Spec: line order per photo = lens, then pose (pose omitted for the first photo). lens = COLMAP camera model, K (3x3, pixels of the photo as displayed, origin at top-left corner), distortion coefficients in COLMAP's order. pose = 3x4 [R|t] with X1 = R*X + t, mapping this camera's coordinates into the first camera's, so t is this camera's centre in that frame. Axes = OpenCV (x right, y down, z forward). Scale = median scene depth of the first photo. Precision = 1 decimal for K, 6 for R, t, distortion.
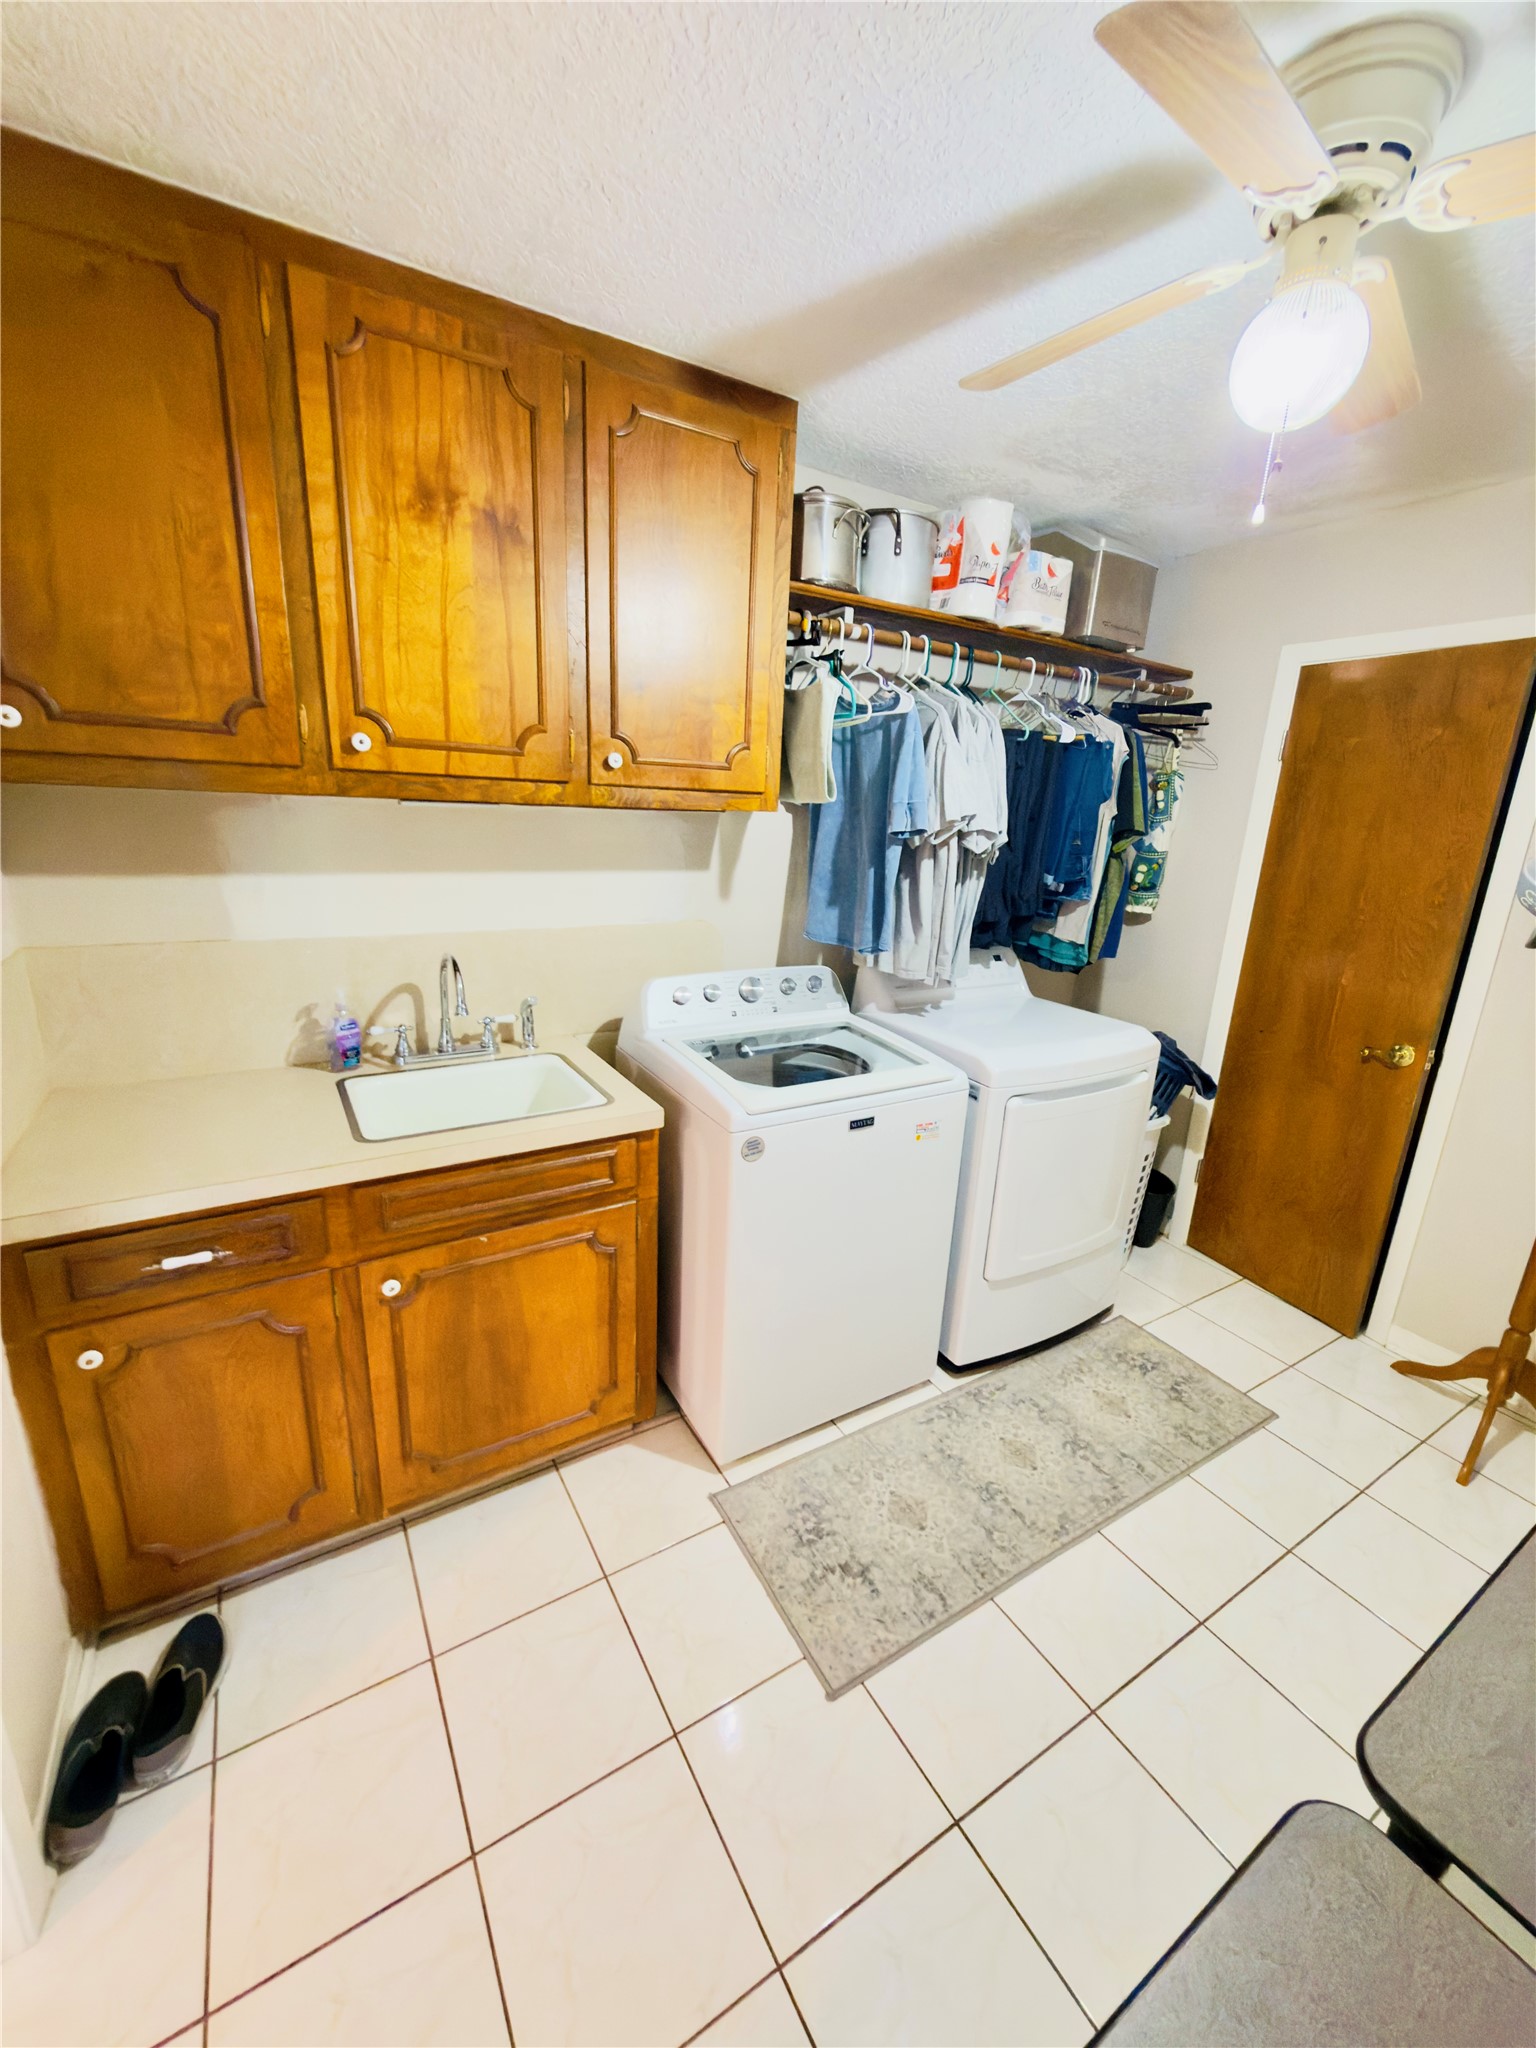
lens RADIAL K [[819.9, 0, 768.0], [0, 819.9, 1024.0], [0, 0, 1]] dist [0.000780, -0.000469]
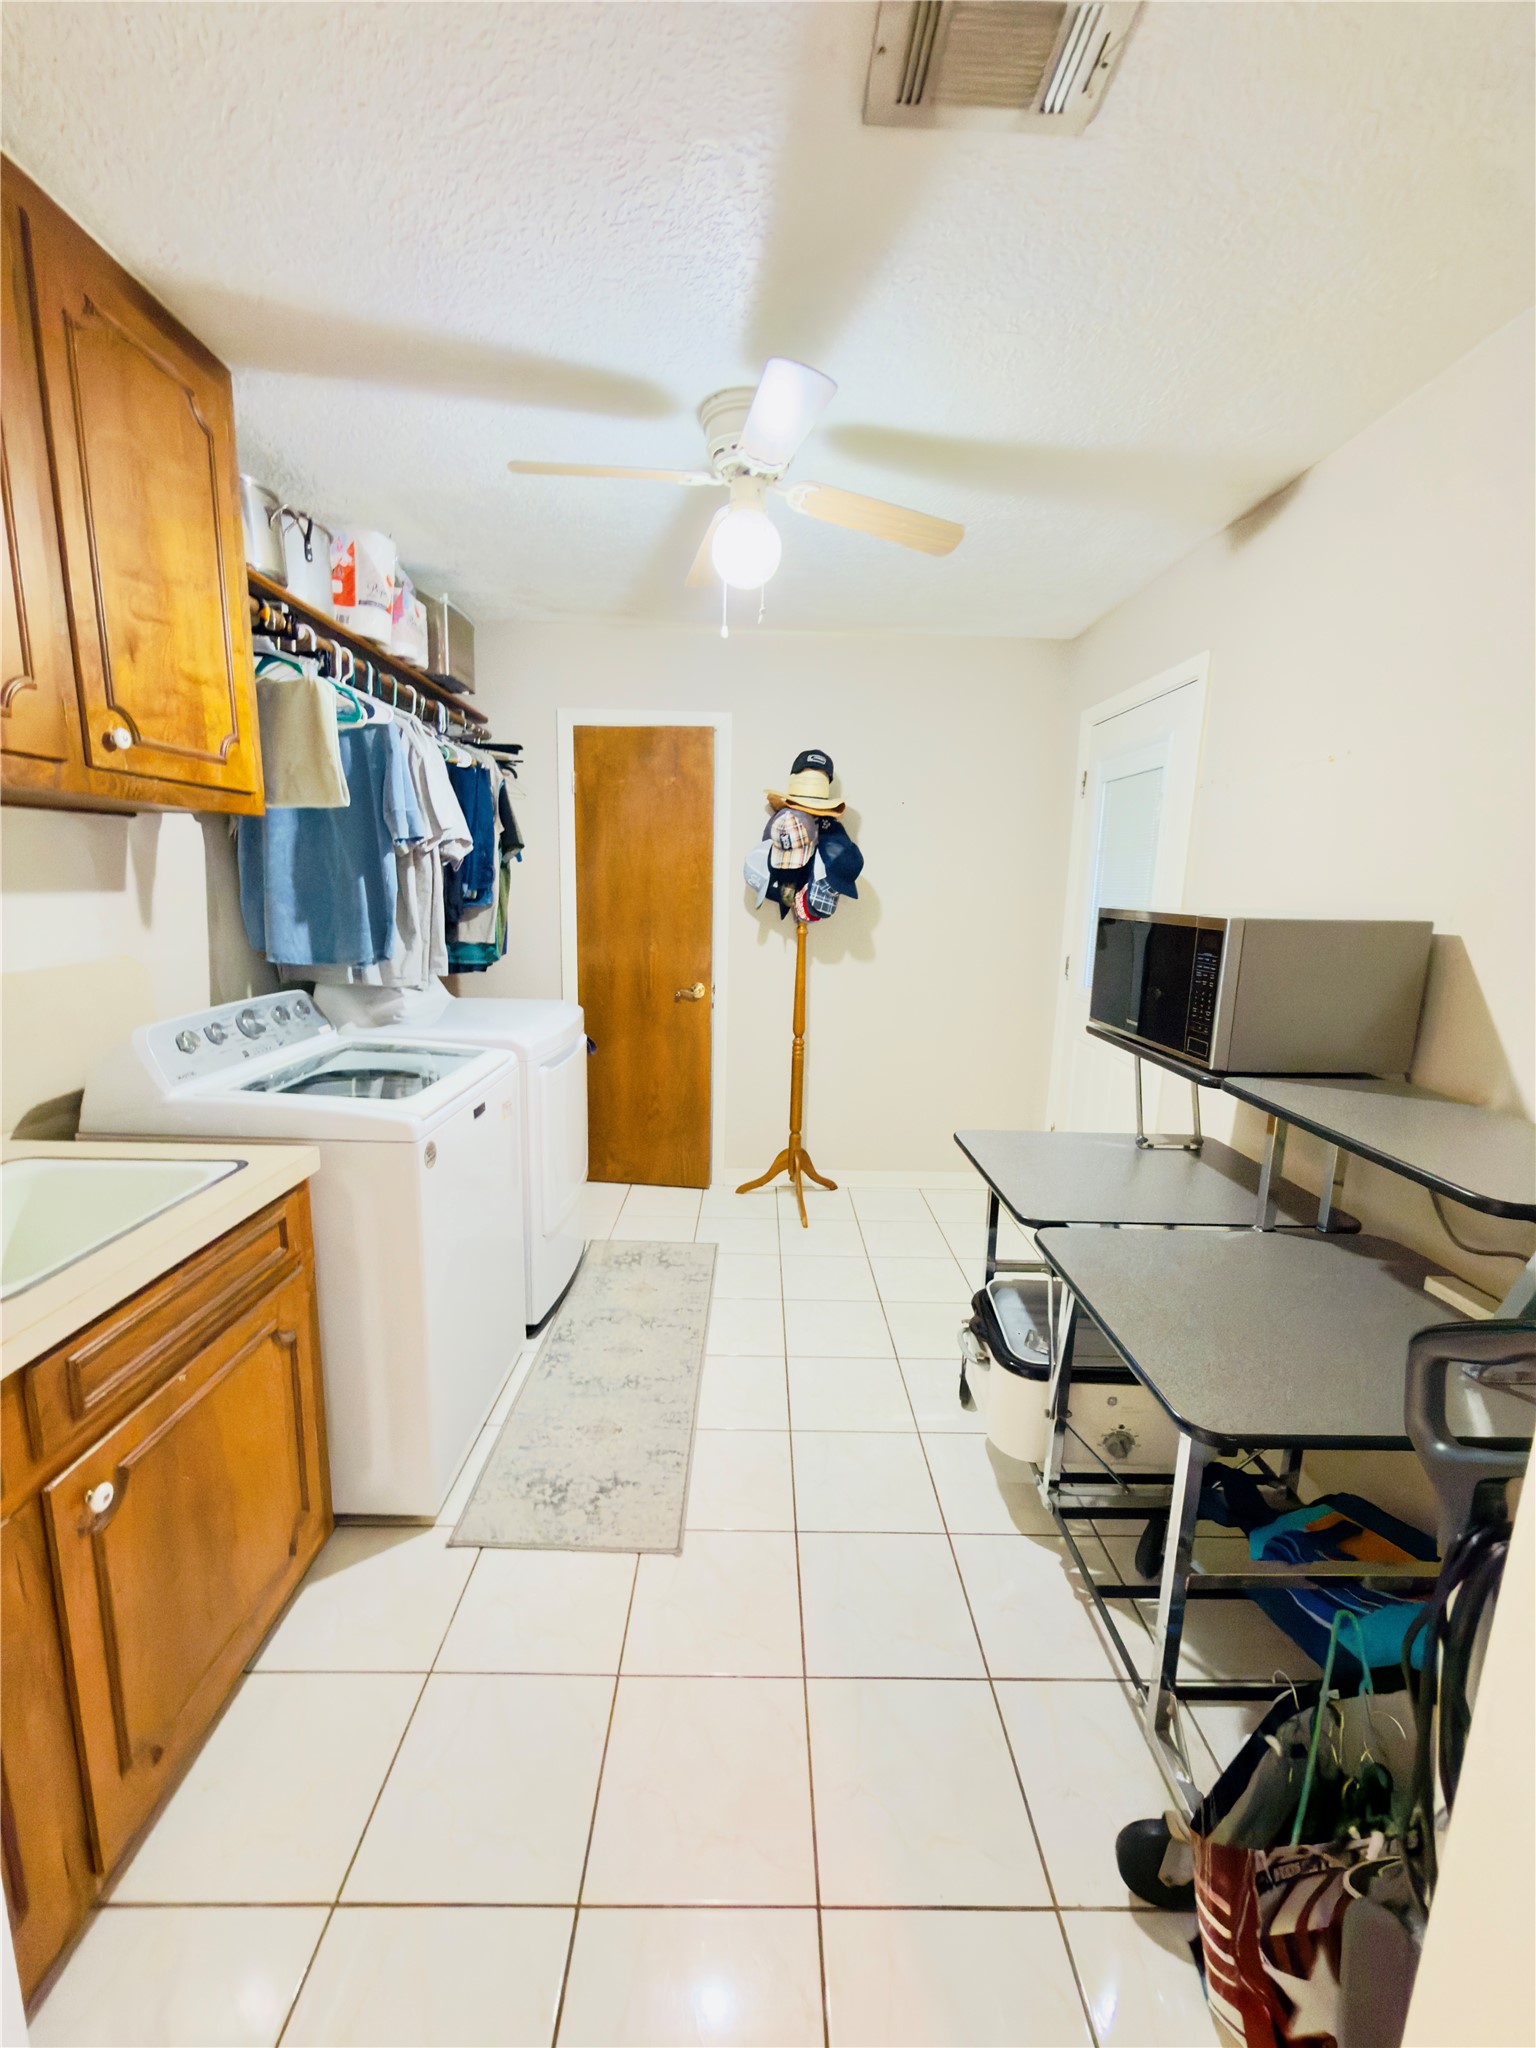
lens RADIAL K [[819.9, 0, 768.0], [0, 819.9, 1024.0], [0, 0, 1]] dist [0.000780, -0.000469]
pose [[0.506701, -0.181500, 0.842800, -0.521398], [0.225147, 0.971521, 0.073859, 0.018089], [-0.832204, 0.152330, 0.533135, 0.110268]]
